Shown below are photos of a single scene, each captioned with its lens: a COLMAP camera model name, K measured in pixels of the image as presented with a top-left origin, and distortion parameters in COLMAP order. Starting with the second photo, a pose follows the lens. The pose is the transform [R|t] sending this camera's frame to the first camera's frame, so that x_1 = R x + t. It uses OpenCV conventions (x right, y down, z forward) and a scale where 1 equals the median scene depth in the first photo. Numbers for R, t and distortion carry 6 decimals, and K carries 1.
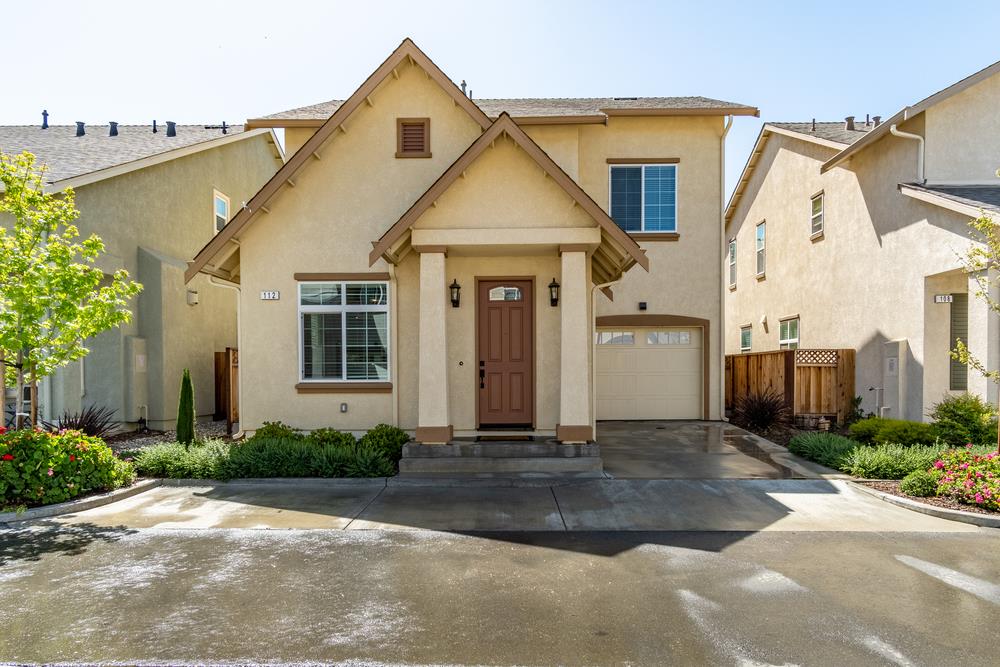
lens RADIAL K [[526.6, 0, 499.3], [0, 526.6, 375.3], [0, 0, 1]] dist [0.000766, -0.000037]
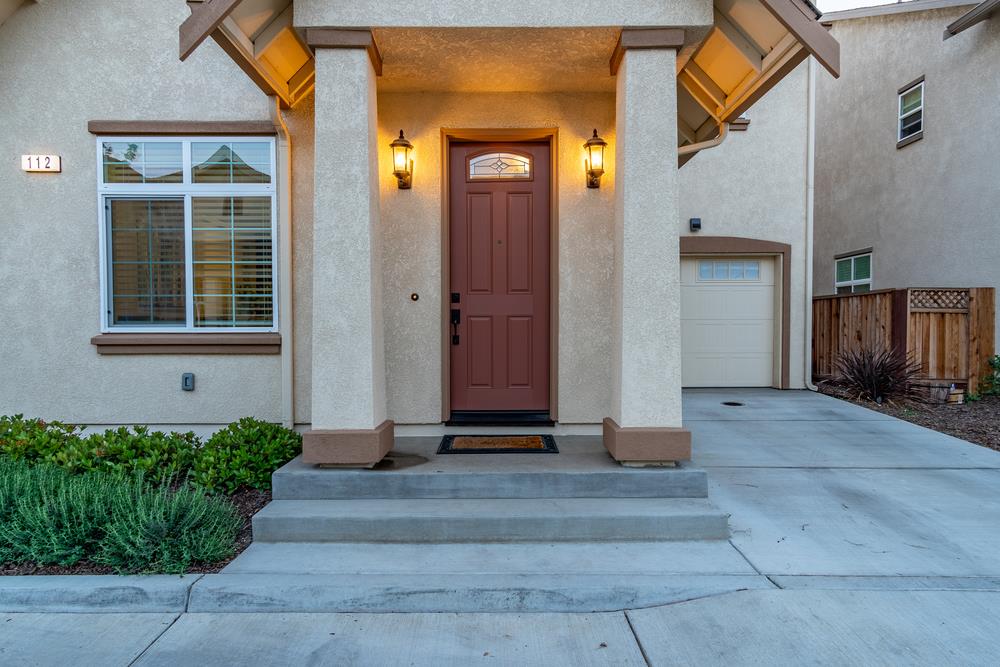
lens RADIAL K [[493.7, 0, 500.0], [0, 493.7, 333.5], [0, 0, 1]] dist [0.003181, 0.000748]
pose [[0.999637, 0.002321, 0.026847, -0.000722], [-0.002621, 0.999934, 0.011157, 0.005601], [-0.026819, -0.011223, 0.999577, 0.359783]]
